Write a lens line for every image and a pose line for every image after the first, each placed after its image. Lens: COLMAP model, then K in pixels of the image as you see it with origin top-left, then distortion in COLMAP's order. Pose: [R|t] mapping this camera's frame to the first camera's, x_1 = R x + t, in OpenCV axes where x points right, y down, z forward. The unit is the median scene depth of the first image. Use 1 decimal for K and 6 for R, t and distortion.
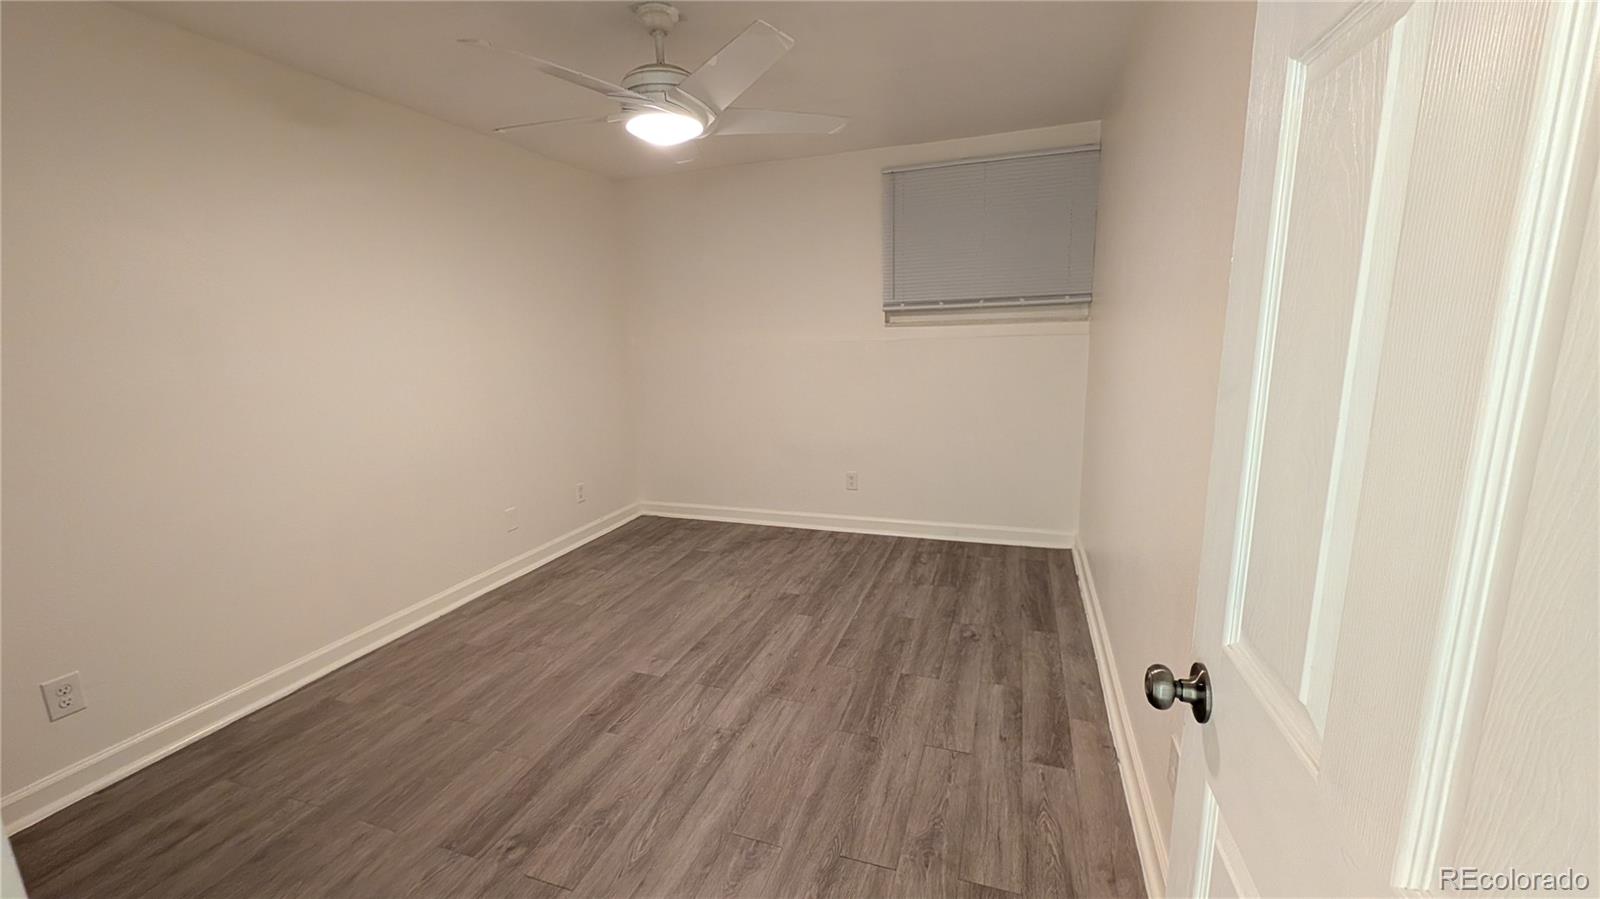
lens RADIAL K [[610.0, 0, 799.2], [0, 610.0, 447.3], [0, 0, 1]] dist [0.000381, -0.000266]
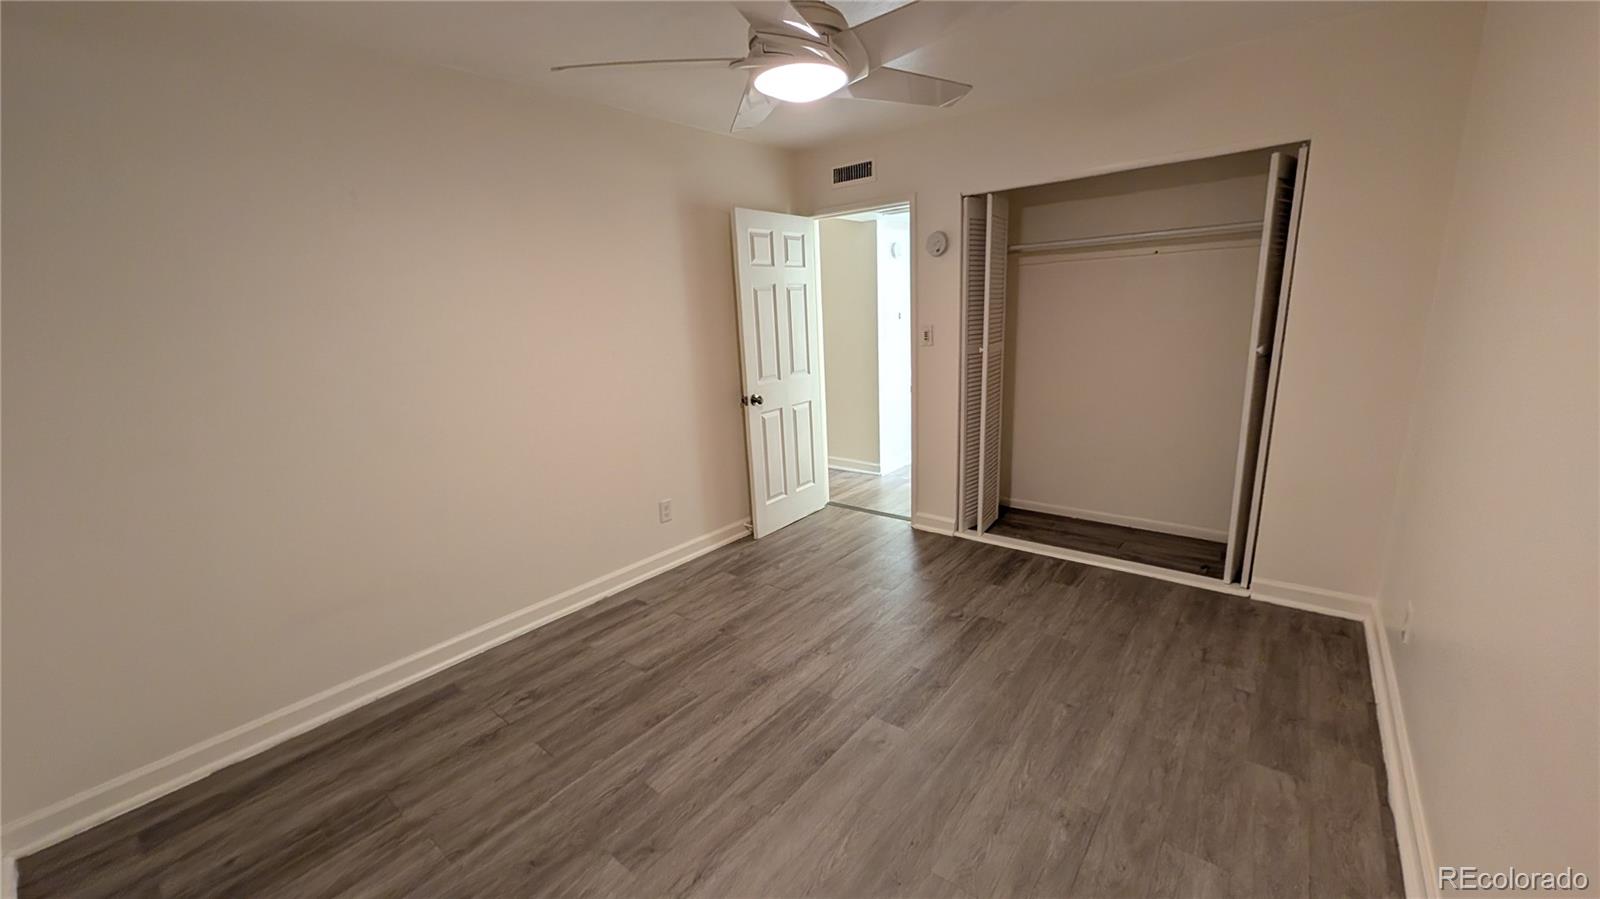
lens RADIAL K [[610.0, 0, 799.8], [0, 610.0, 451.3], [0, 0, 1]] dist [0.000381, -0.000266]
pose [[-0.939131, -0.004157, 0.343533, -0.439761], [0.137657, 0.911597, 0.387351, -0.341336], [-0.314774, 0.411064, -0.855537, 1.672855]]
